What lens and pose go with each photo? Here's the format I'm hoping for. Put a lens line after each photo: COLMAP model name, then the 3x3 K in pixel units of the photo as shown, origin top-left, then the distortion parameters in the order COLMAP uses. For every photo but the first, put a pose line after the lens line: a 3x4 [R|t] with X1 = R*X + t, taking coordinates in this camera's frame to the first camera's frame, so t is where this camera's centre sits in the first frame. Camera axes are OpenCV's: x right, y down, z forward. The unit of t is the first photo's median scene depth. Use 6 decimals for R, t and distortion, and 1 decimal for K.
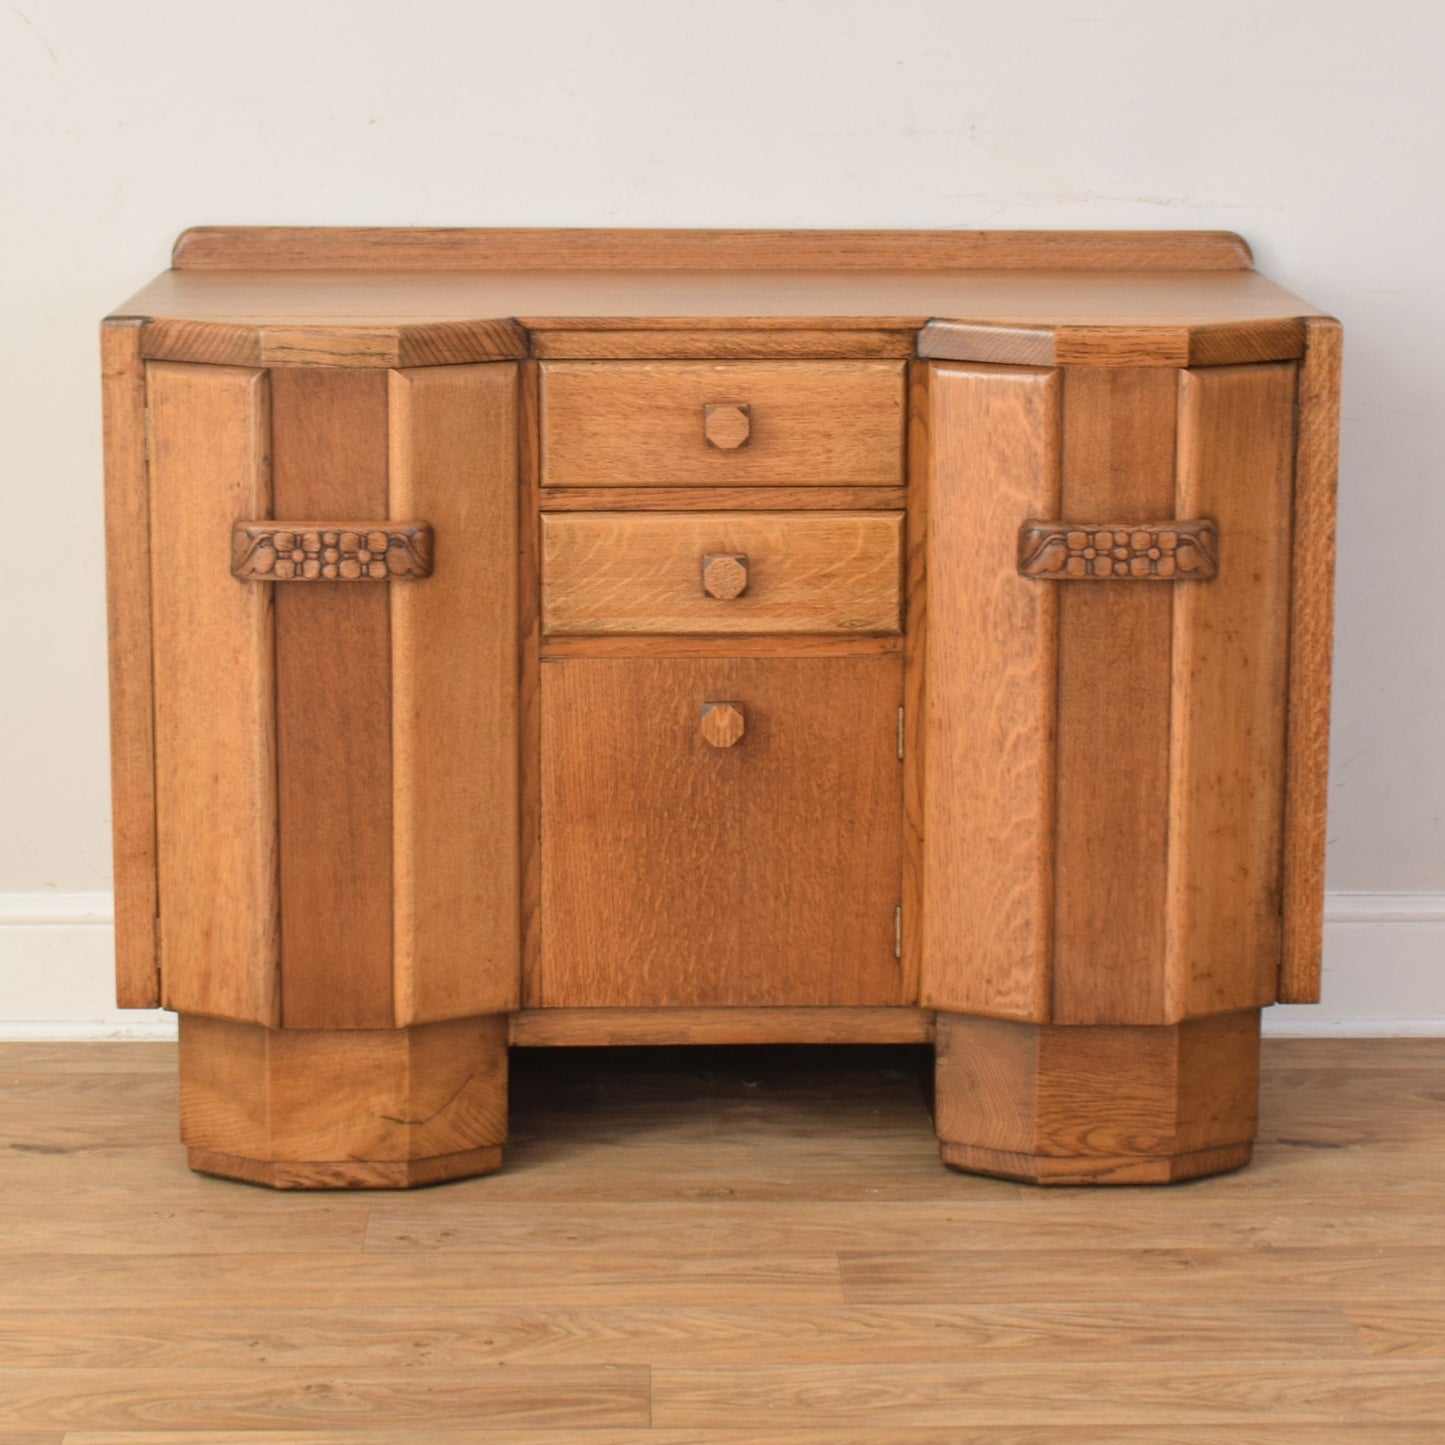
lens RADIAL K [[3744.8, 0, 733.9], [0, 3744.8, 619.4], [0, 0, 1]] dist [-0.045018, 0.000000]
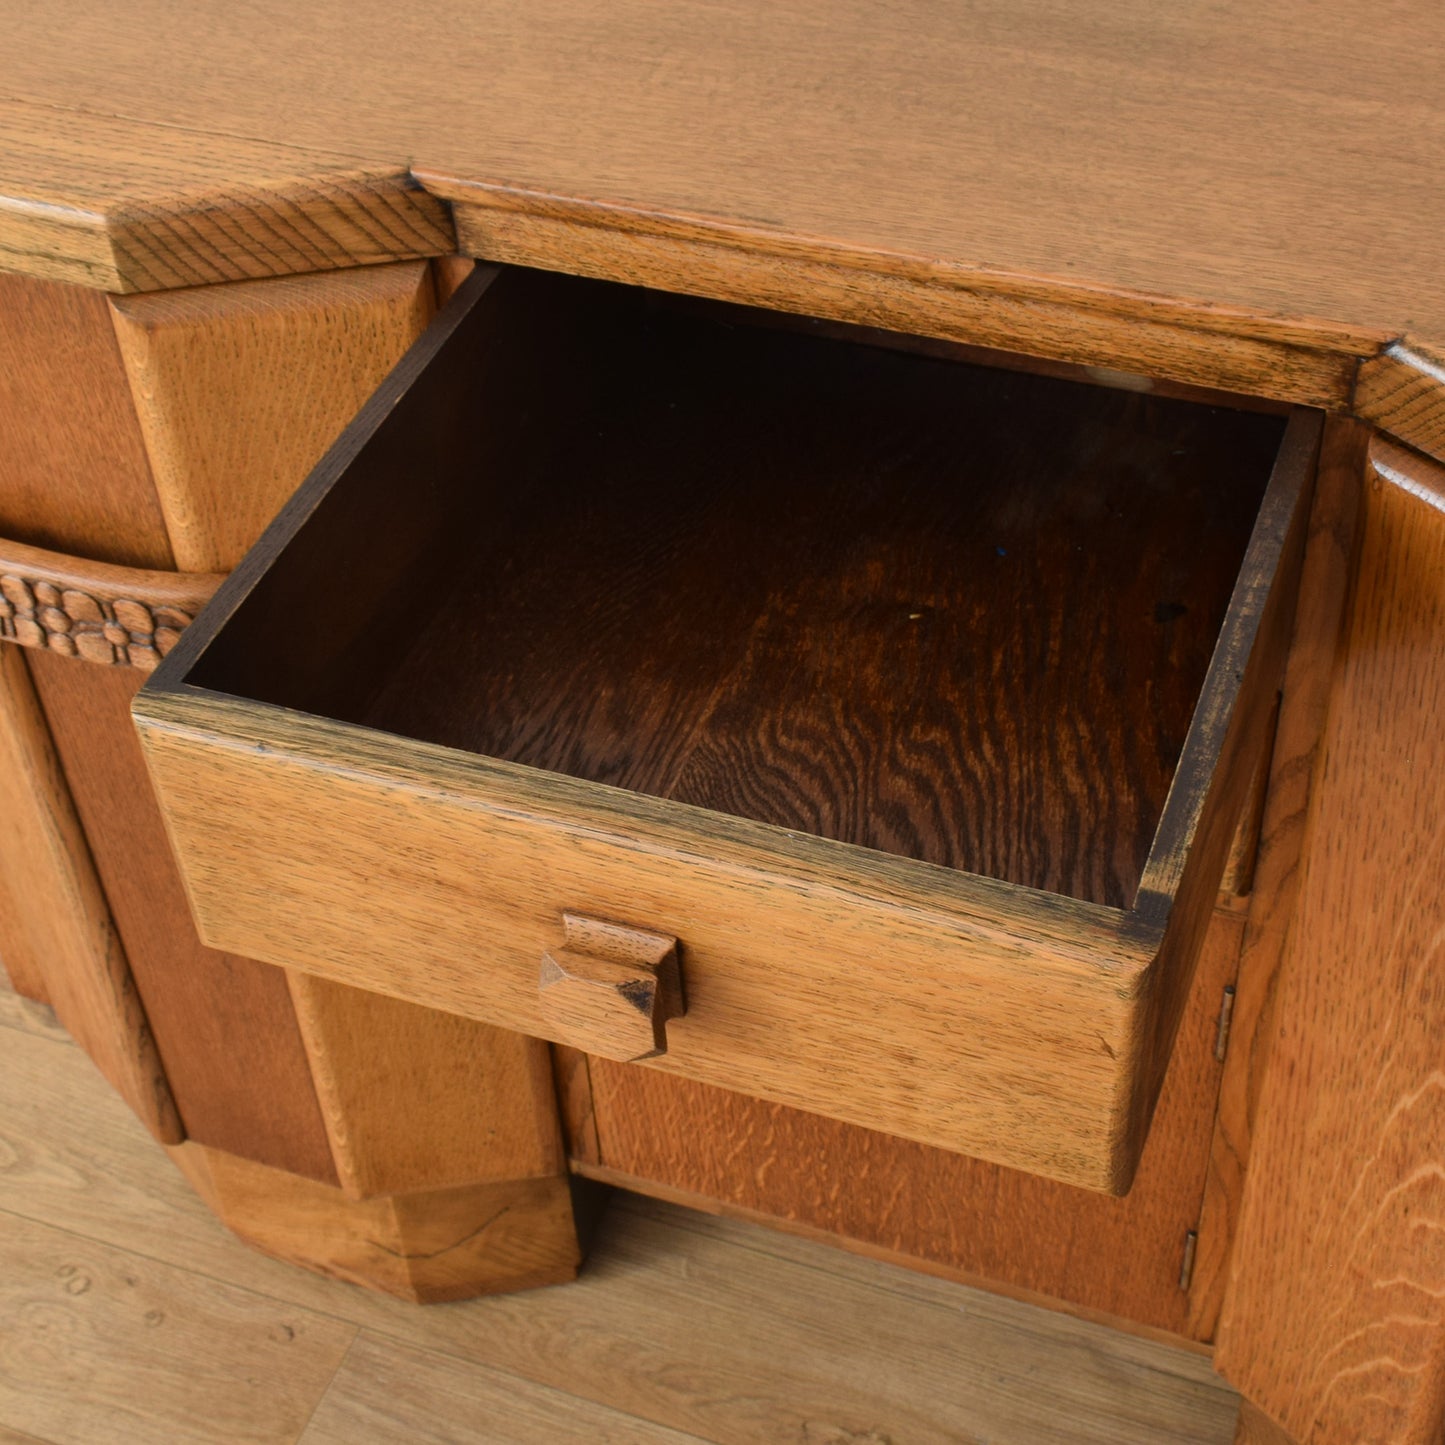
lens RADIAL K [[2356.7, 0, 772.4], [0, 2356.7, 670.9], [0, 0, 1]] dist [-0.013221, 0.000000]
pose [[0.926864, 0.227167, -0.298861, 0.072408], [-0.030961, 0.839667, 0.542218, -0.177680], [0.374118, -0.493309, 0.785291, 0.764365]]
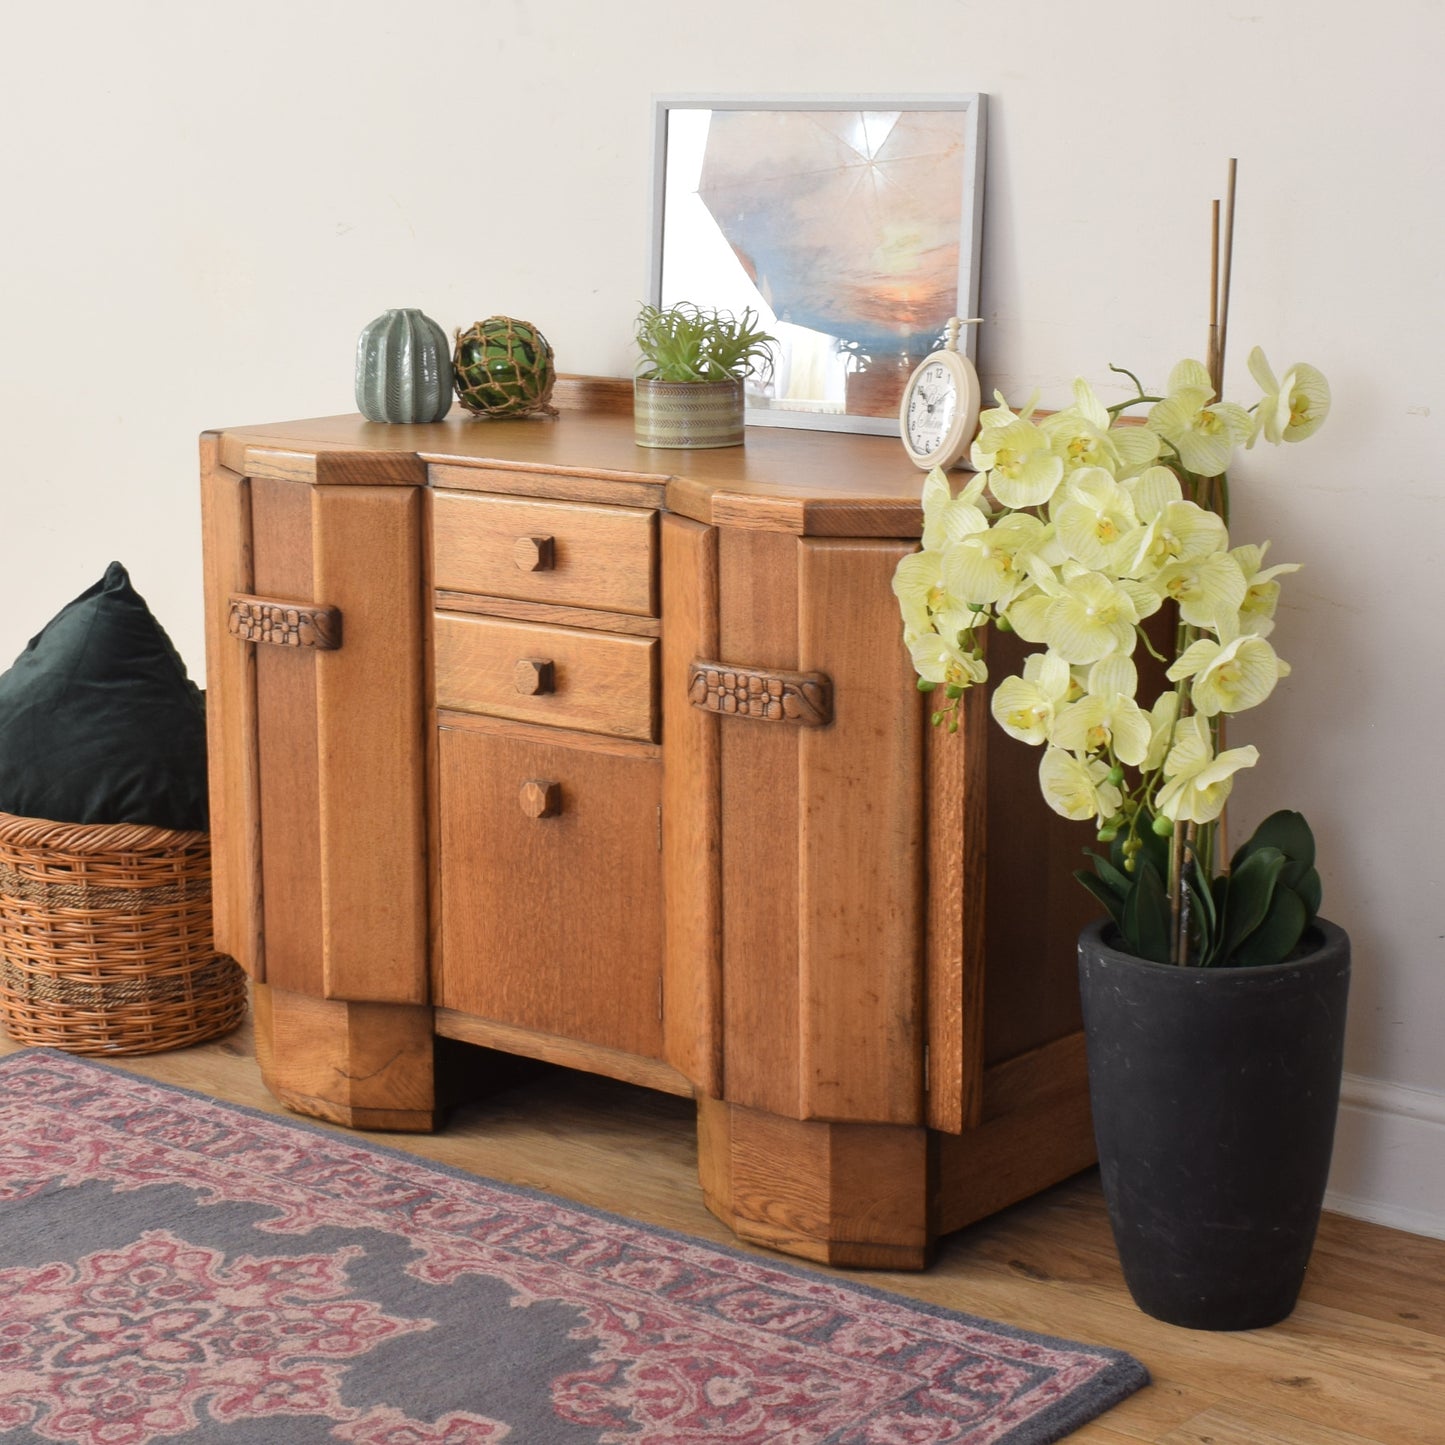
lens RADIAL K [[3157.6, 0, 759.3], [0, 3157.6, 633.0], [0, 0, 1]] dist [-0.043419, 0.000000]
pose [[0.759127, 0.103517, -0.642659, 0.703037], [-0.113231, 0.993222, 0.026233, -0.060241], [0.641019, 0.052855, 0.765703, 0.264390]]
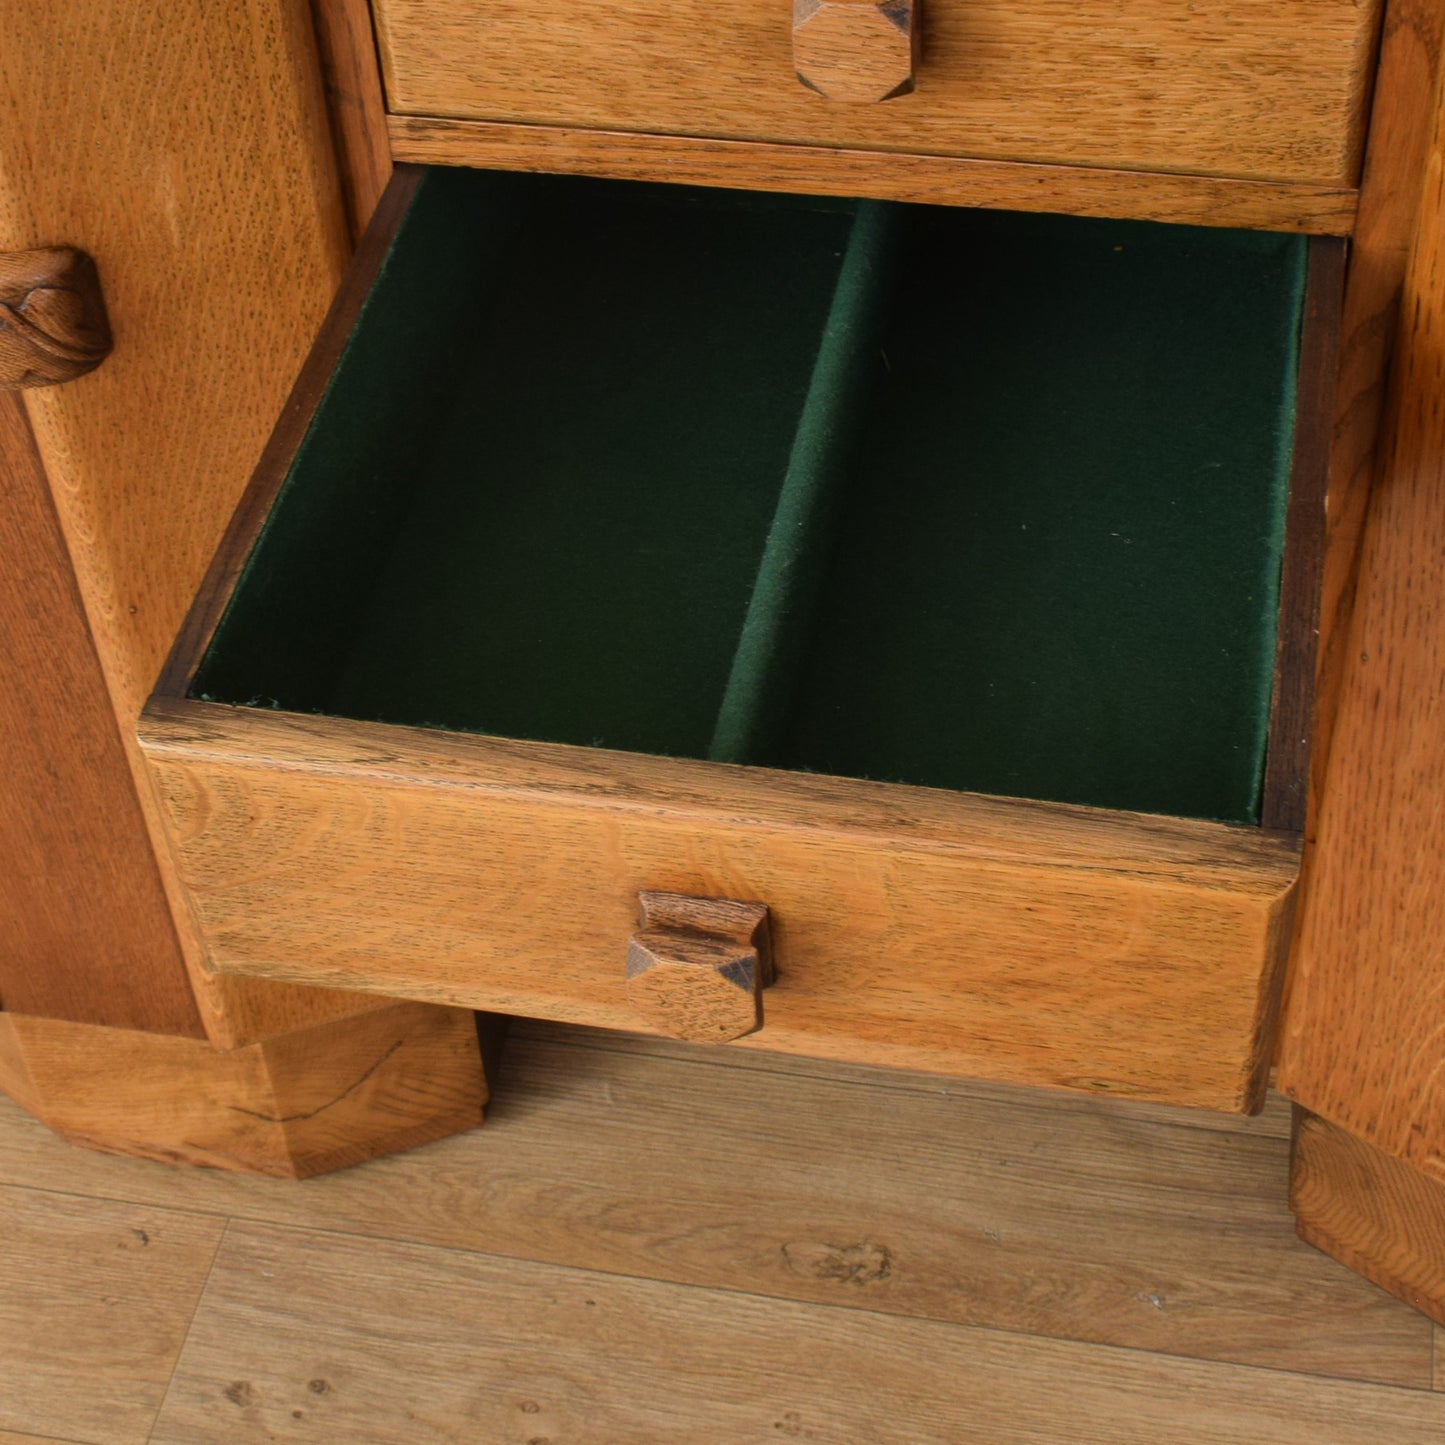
lens RADIAL K [[2788.9, 0, 731.7], [0, 2788.9, 587.0], [0, 0, 1]] dist [-0.047360, 0.000000]
pose [[0.975509, 0.119026, -0.184974, 0.041122], [0.006556, 0.824835, 0.565335, -0.155523], [0.219862, -0.552702, 0.803854, 0.747765]]
